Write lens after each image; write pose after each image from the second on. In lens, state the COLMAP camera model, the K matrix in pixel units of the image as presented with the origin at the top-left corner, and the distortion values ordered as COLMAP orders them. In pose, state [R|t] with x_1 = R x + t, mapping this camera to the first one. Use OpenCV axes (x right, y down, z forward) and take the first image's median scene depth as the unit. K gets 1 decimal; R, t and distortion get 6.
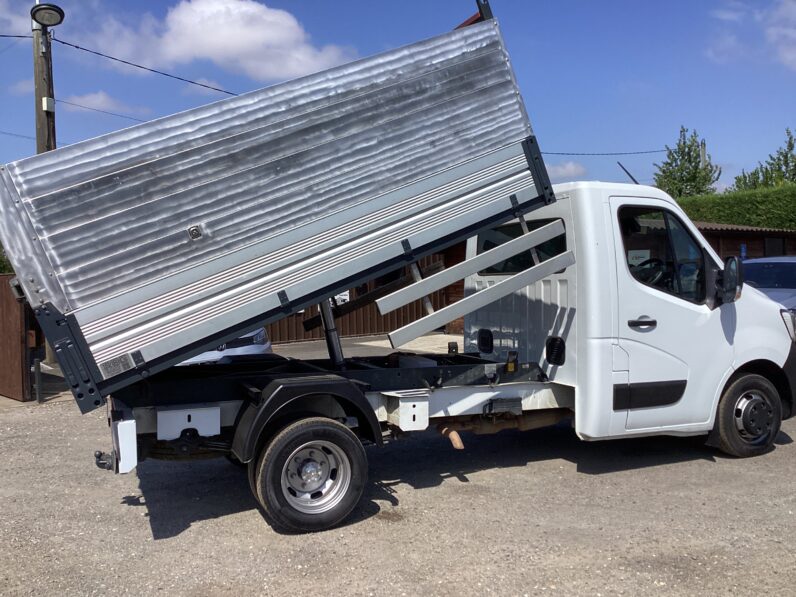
lens RADIAL K [[711.6, 0, 398.0], [0, 711.6, 298.5], [0, 0, 1]] dist [0.124890, -0.224174]
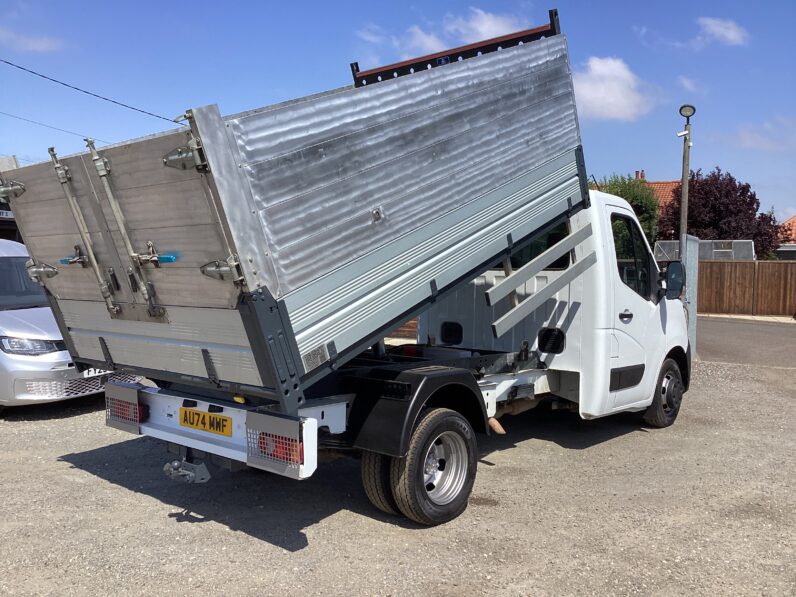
lens RADIAL K [[711.6, 0, 398.0], [0, 711.6, 298.5], [0, 0, 1]] dist [0.124890, -0.224174]
pose [[0.902774, 0.017160, 0.429773, -0.578624], [-0.020026, 0.999797, 0.002147, 0.013267], [-0.429649, -0.010545, 0.902935, 0.131650]]
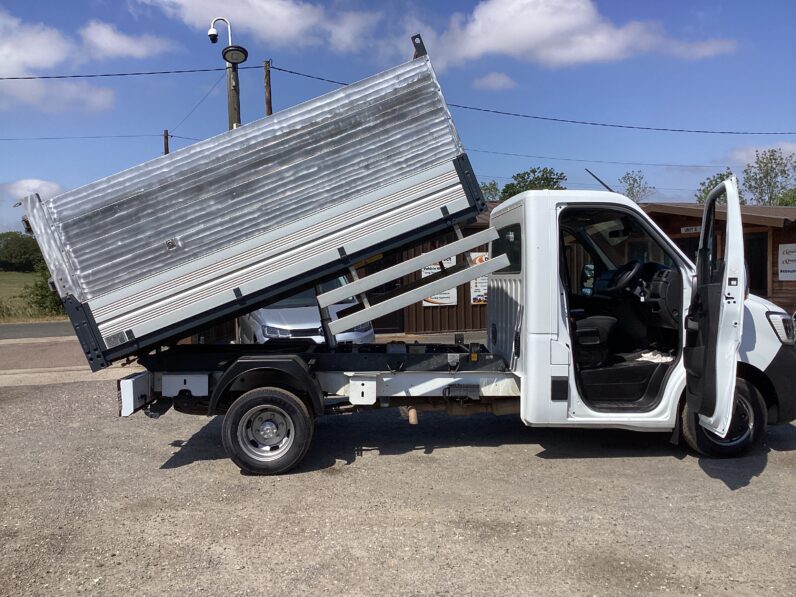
lens RADIAL K [[711.6, 0, 398.0], [0, 711.6, 298.5], [0, 0, 1]] dist [0.124890, -0.224174]
pose [[0.937804, 0.017151, -0.346742, 0.527932], [-0.013120, 0.999816, 0.013971, -0.012906], [0.346918, -0.008553, 0.937856, -0.116239]]
